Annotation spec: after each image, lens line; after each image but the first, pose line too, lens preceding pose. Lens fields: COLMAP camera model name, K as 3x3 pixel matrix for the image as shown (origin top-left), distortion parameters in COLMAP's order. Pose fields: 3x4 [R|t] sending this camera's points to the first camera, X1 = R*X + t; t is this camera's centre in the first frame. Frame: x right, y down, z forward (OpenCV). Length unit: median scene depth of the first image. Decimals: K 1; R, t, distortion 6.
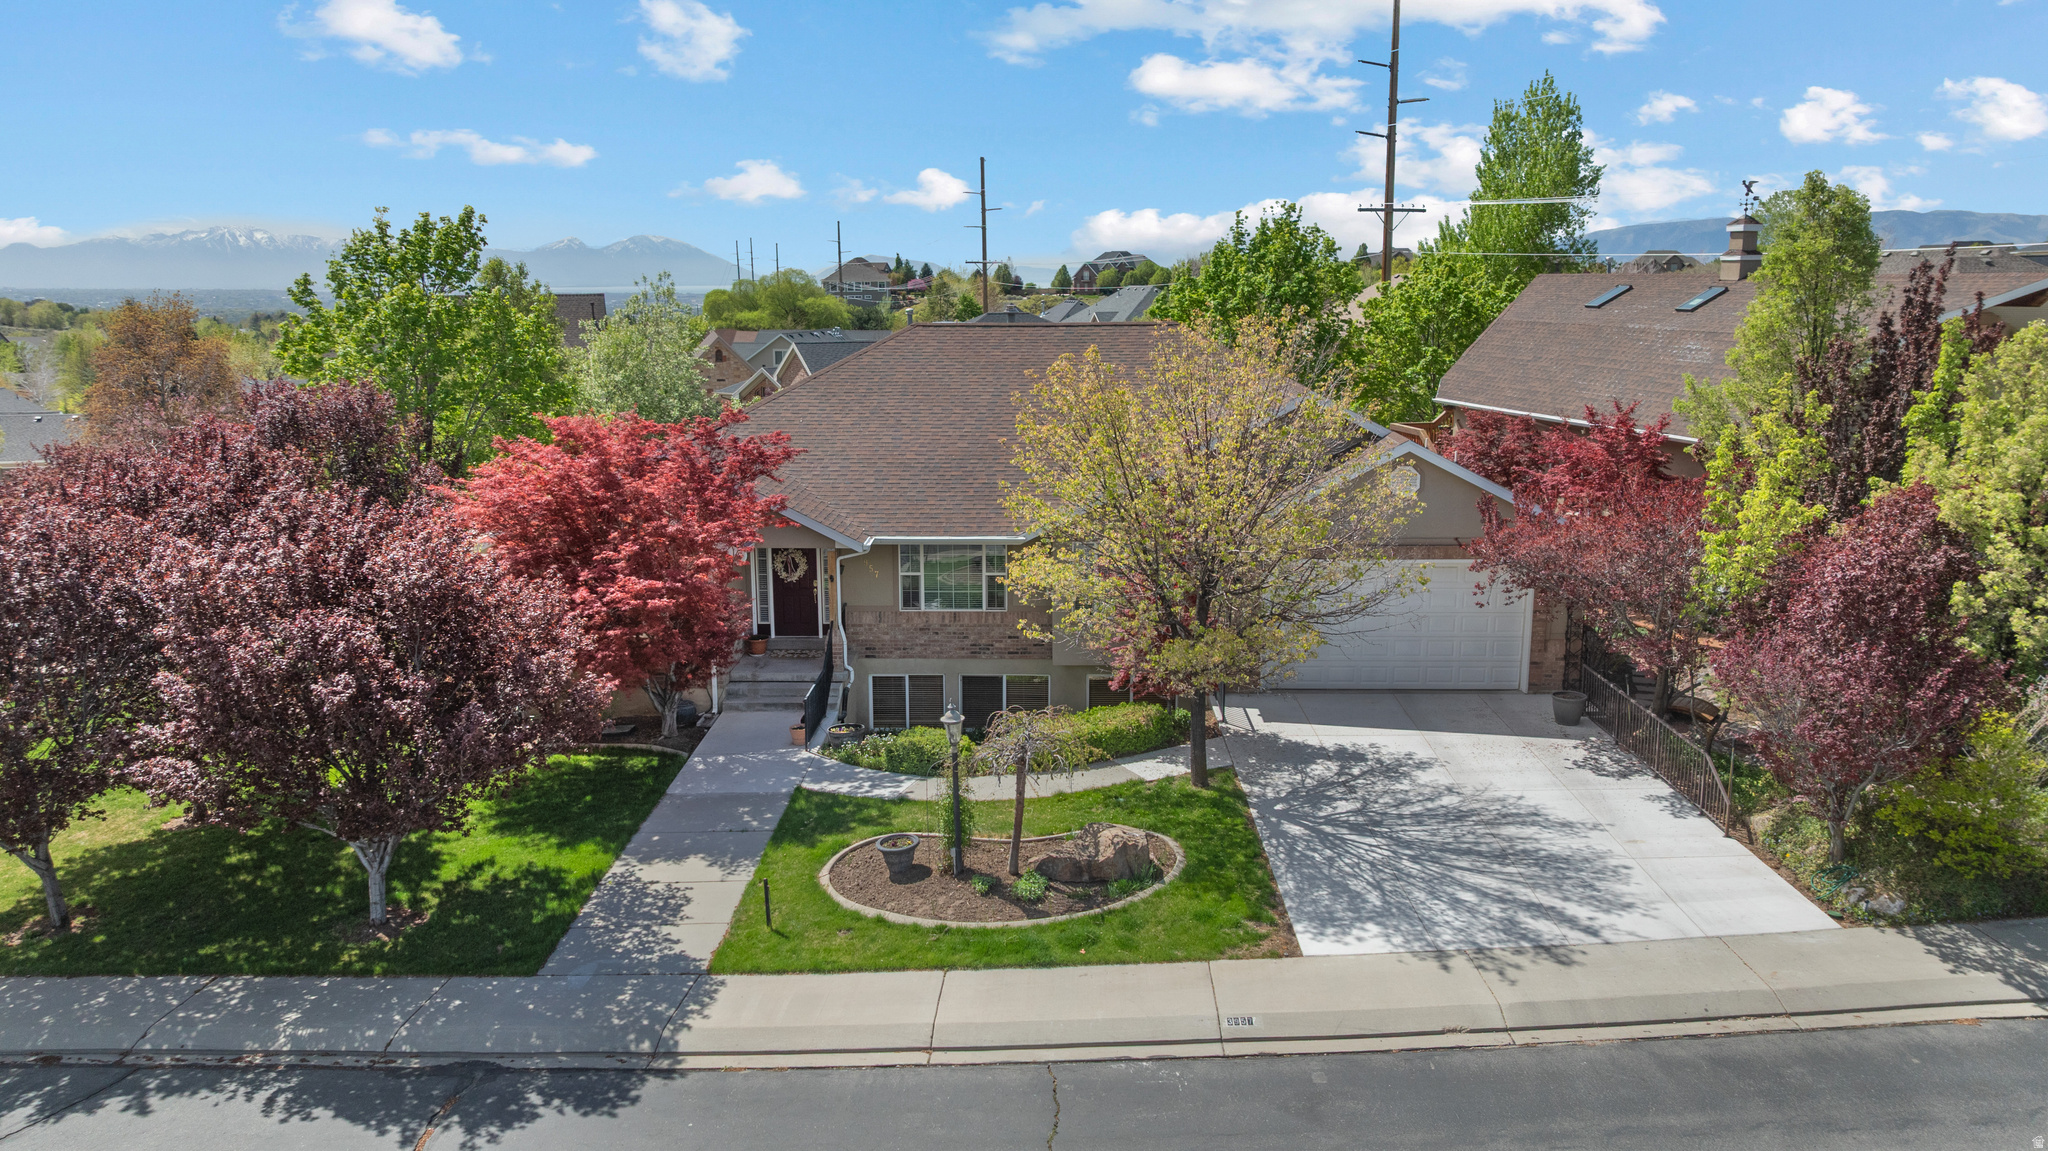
lens RADIAL K [[1445.1, 0, 1025.4], [0, 1445.1, 573.0], [0, 0, 1]] dist [-0.018704, 0.002789]
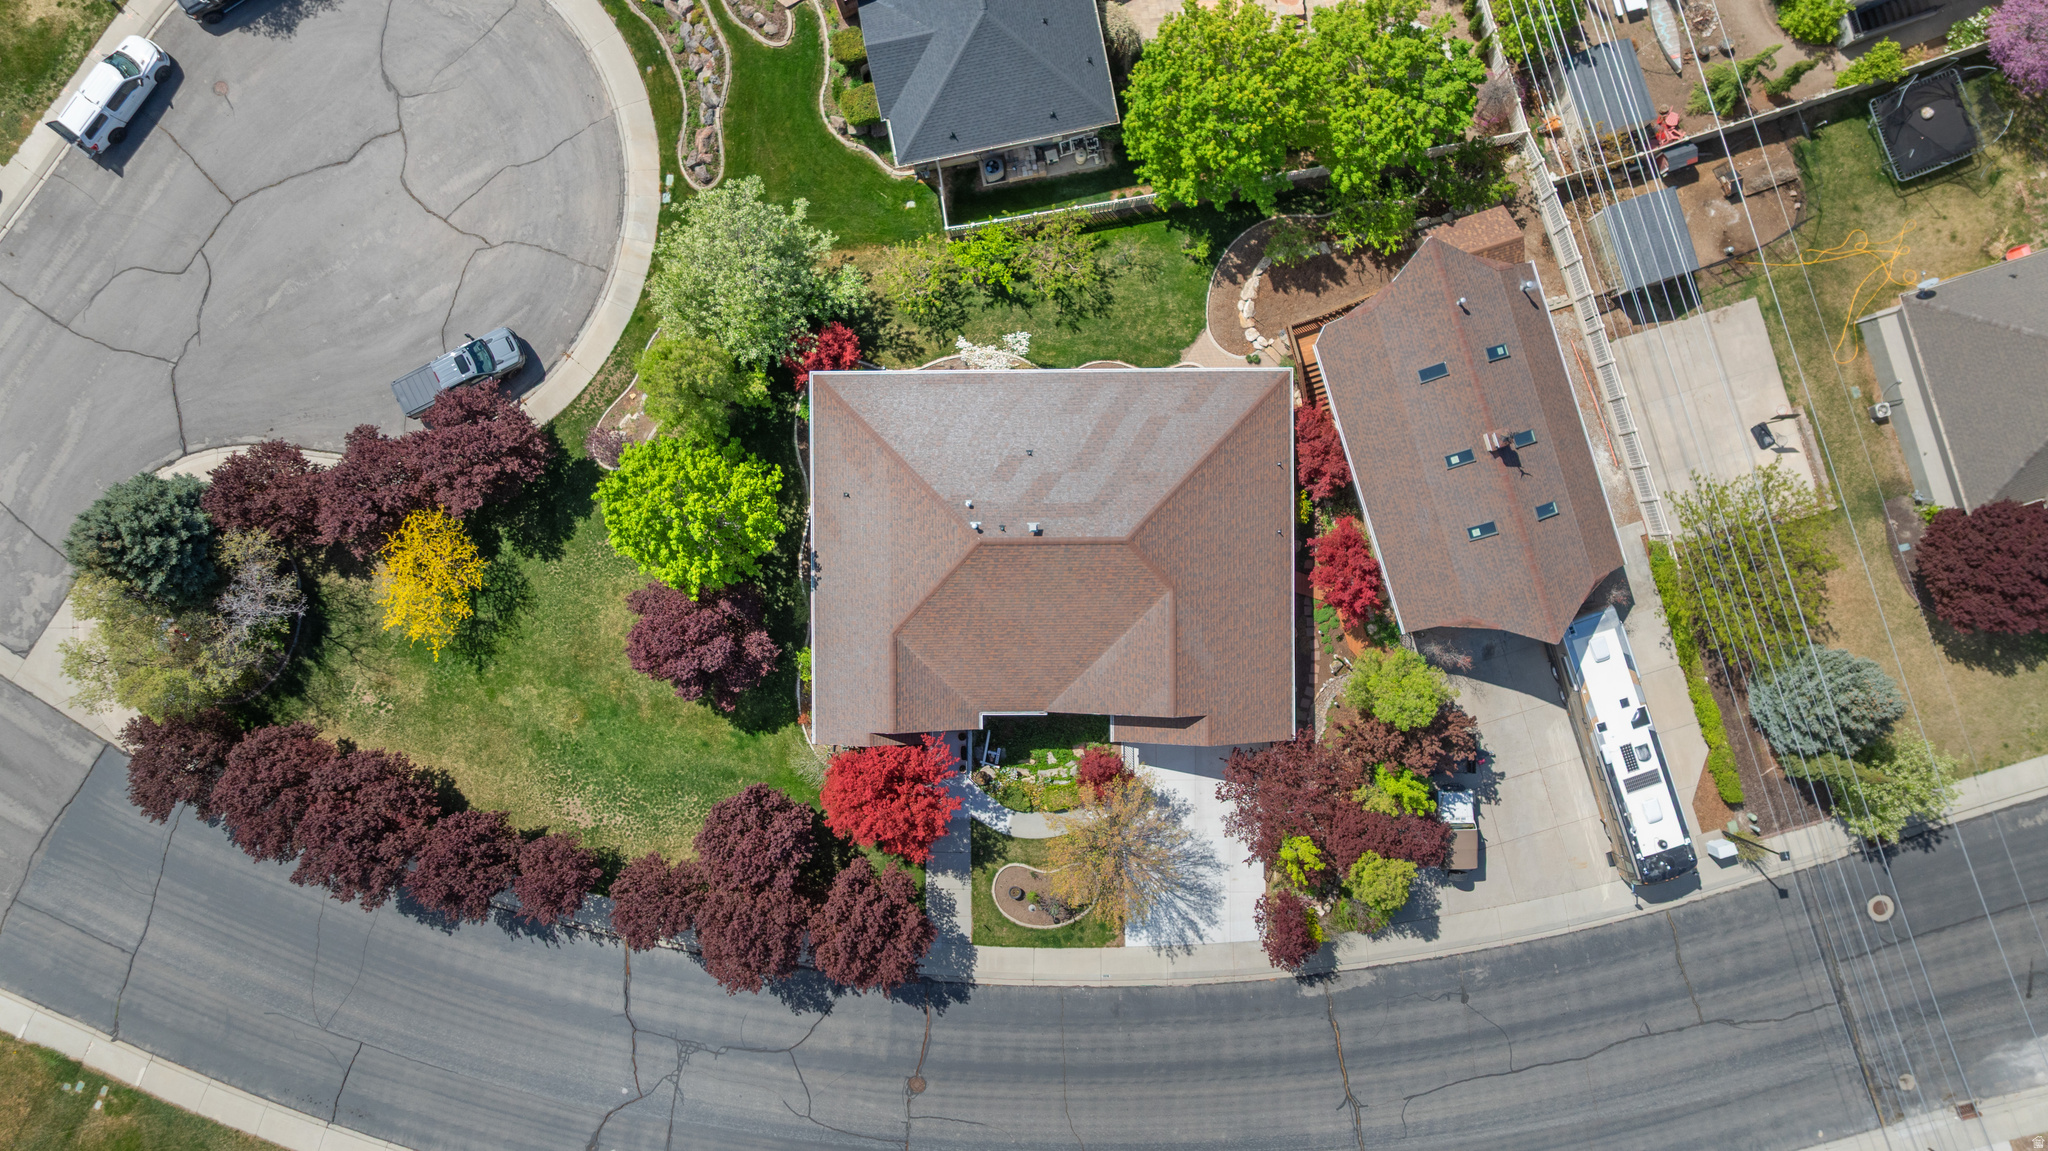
lens RADIAL K [[1444.7, 0, 1025.7], [0, 1444.7, 565.2], [0, 0, 1]] dist [-0.012910, 0.005984]
pose [[0.999428, -0.033667, -0.003206, -0.023836], [0.009926, 0.201390, 0.979461, -3.062259], [-0.032330, -0.978932, 0.201609, 0.995544]]
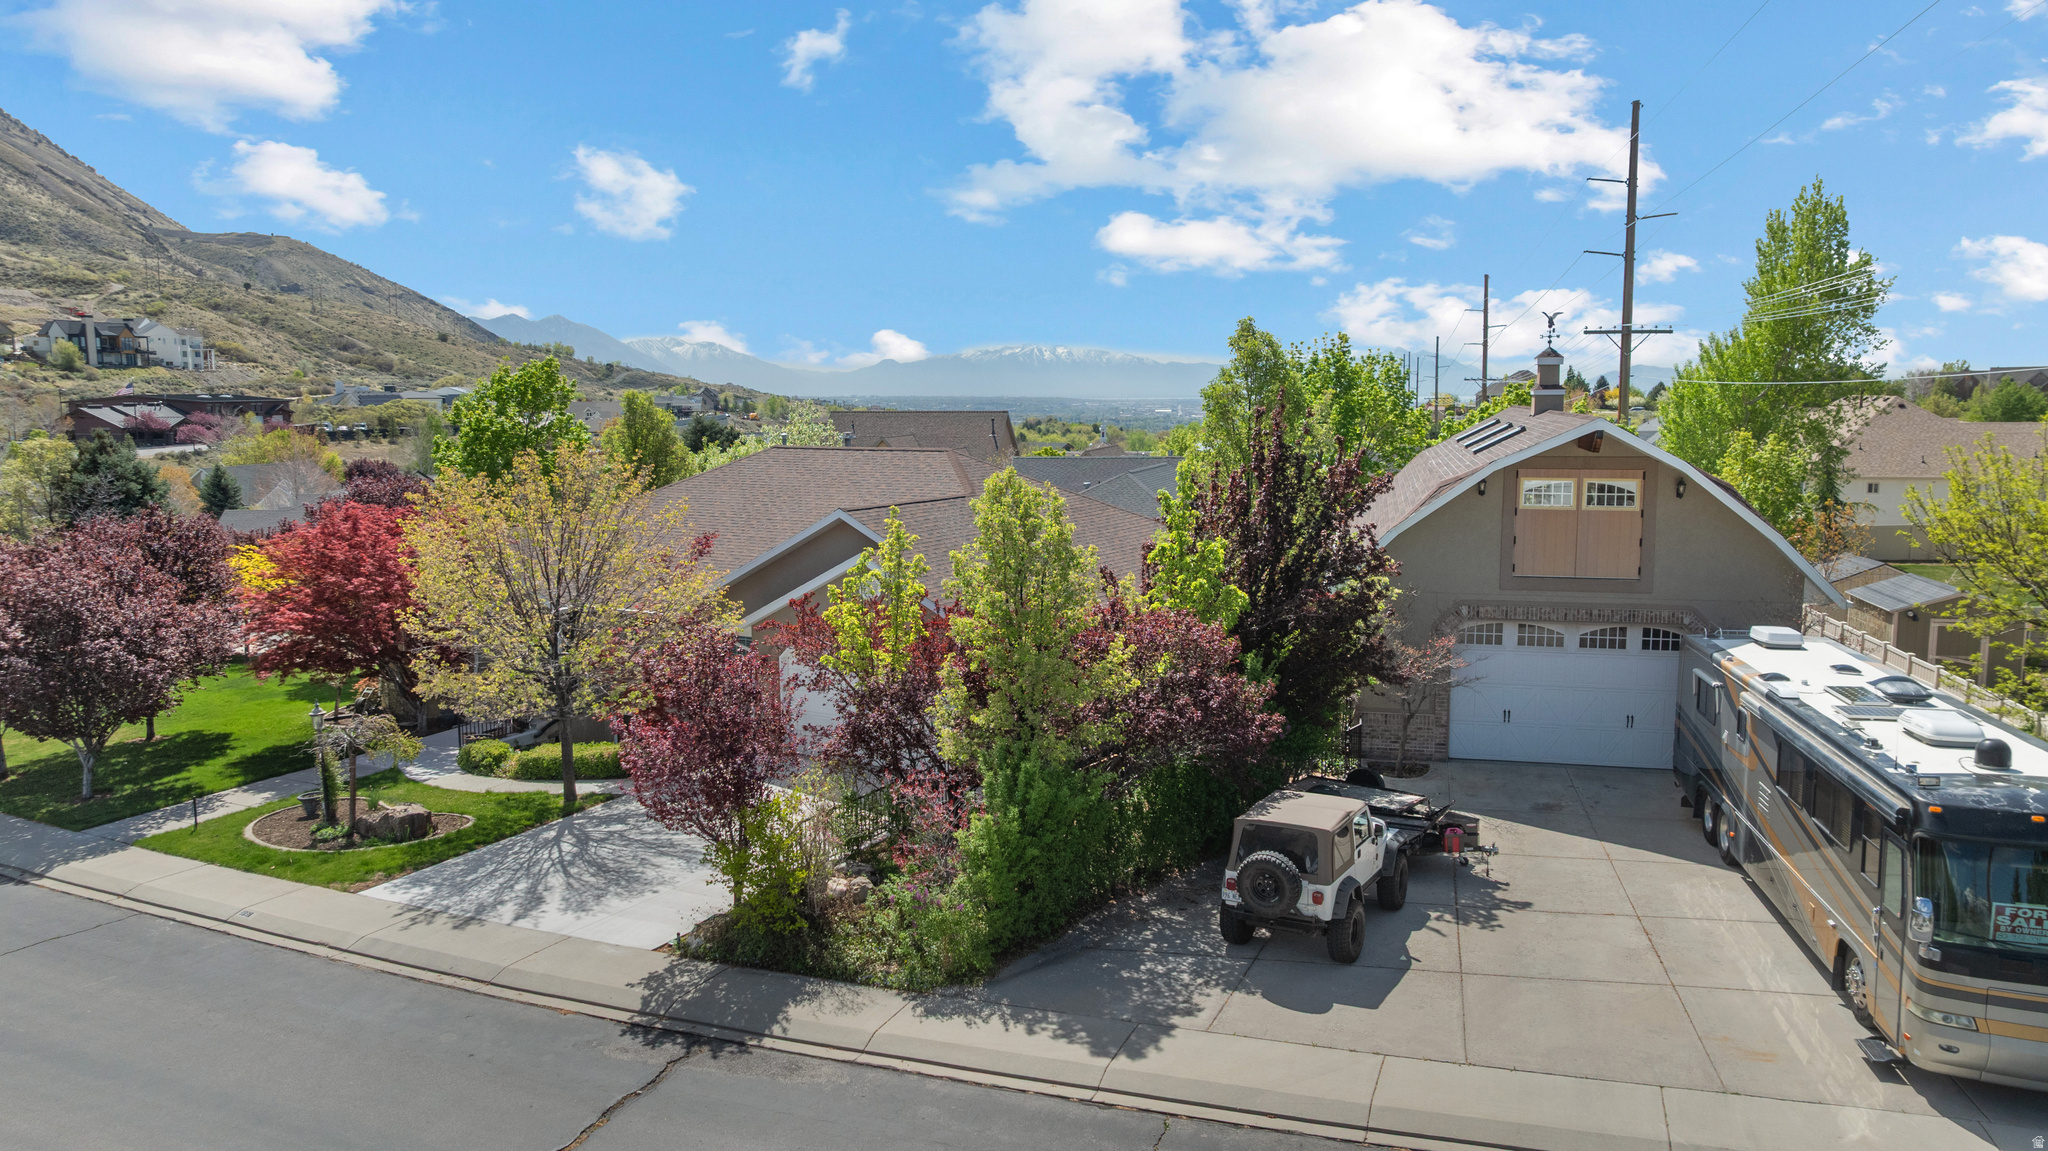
lens RADIAL K [[1445.1, 0, 1025.4], [0, 1445.1, 573.0], [0, 0, 1]] dist [-0.018704, 0.002789]
pose [[0.875676, 0.061560, -0.478958, 1.162472], [-0.097049, 0.994039, -0.049670, -0.036690], [0.473046, 0.089977, 0.876431, 0.025807]]
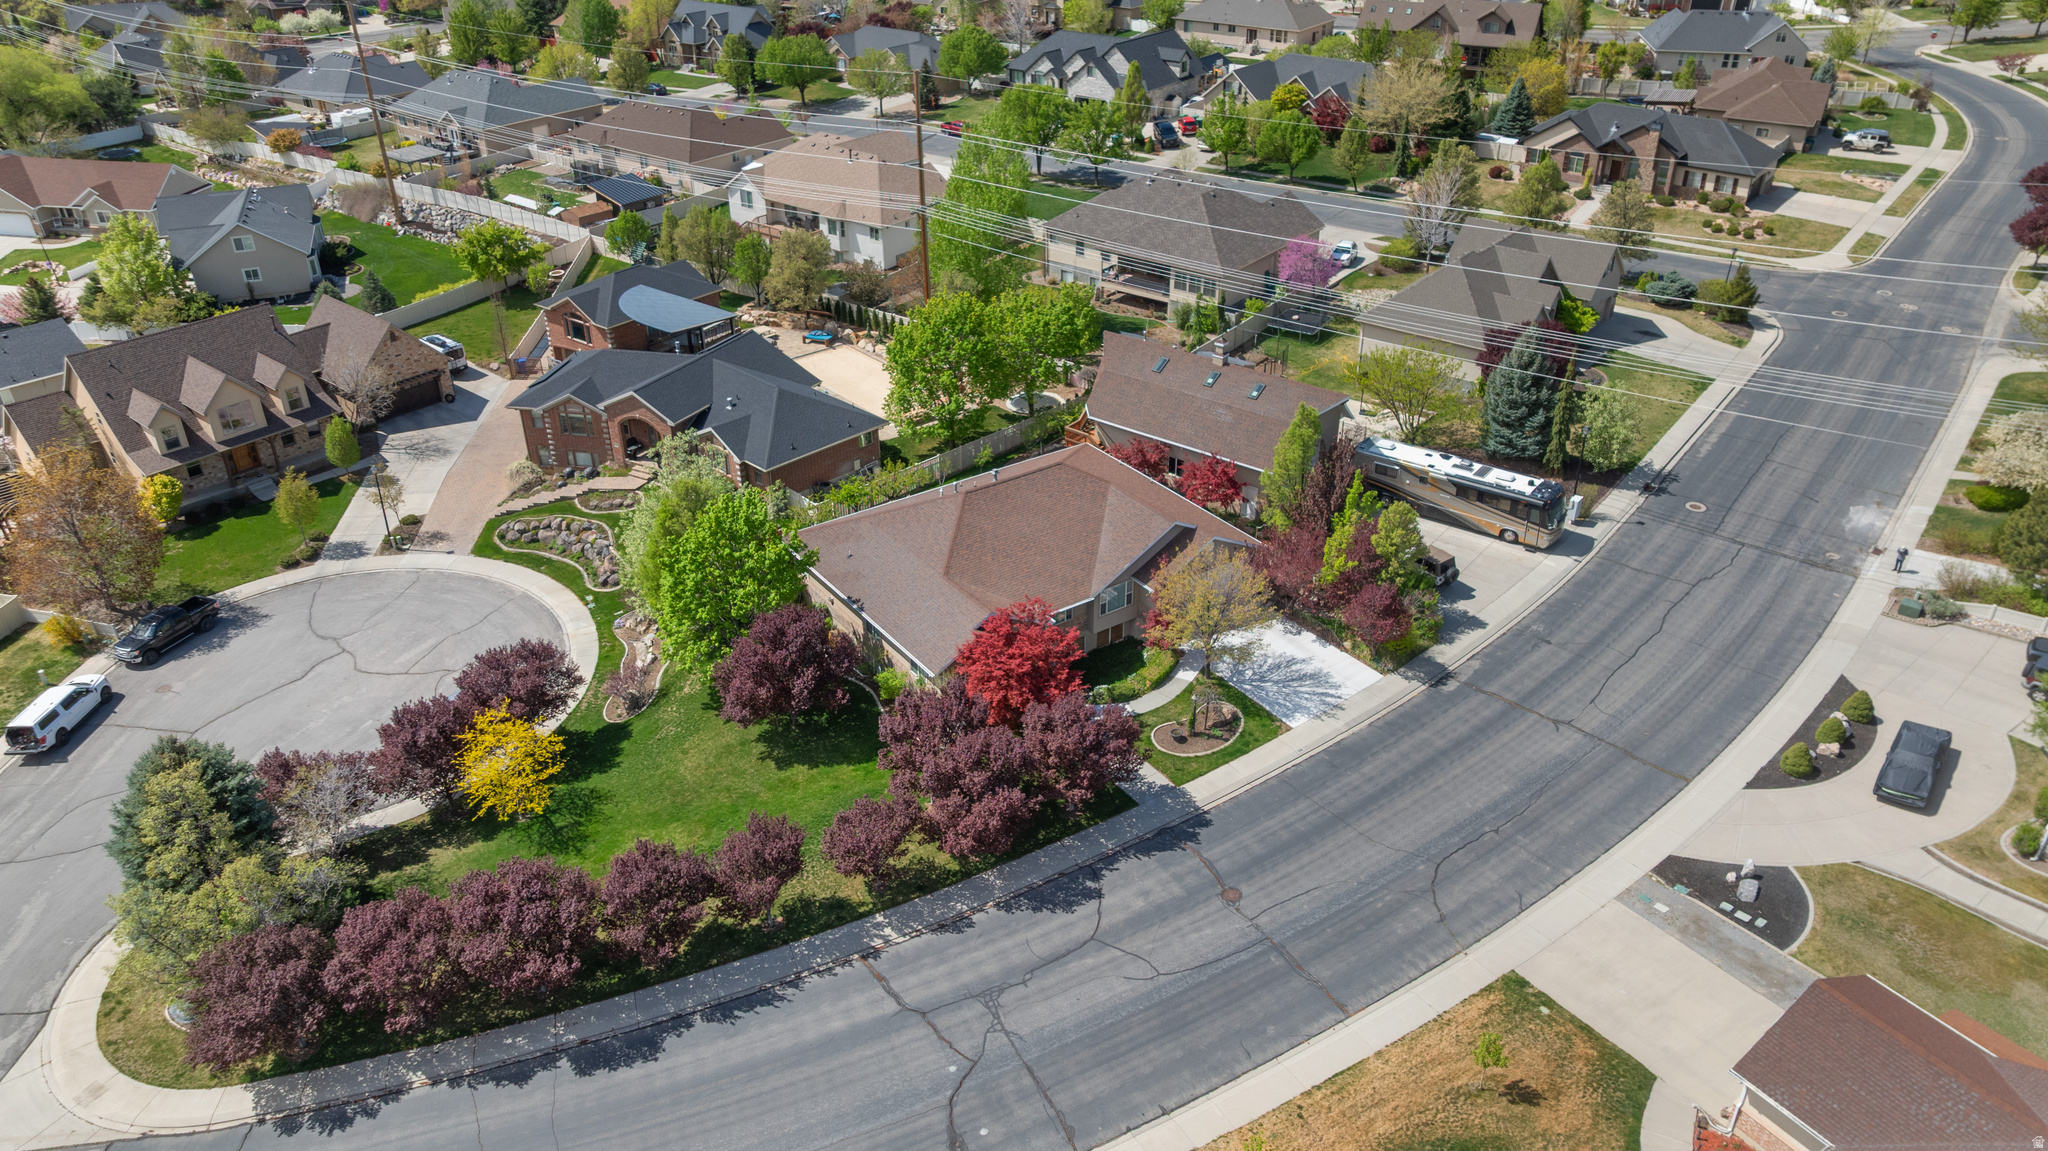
lens RADIAL K [[1445.1, 0, 1025.4], [0, 1445.1, 573.0], [0, 0, 1]] dist [-0.018704, 0.002789]
pose [[0.806307, -0.296641, 0.511735, -1.891628], [0.122096, 0.929990, 0.346715, -1.311448], [-0.578758, -0.217078, 0.786076, -1.322173]]
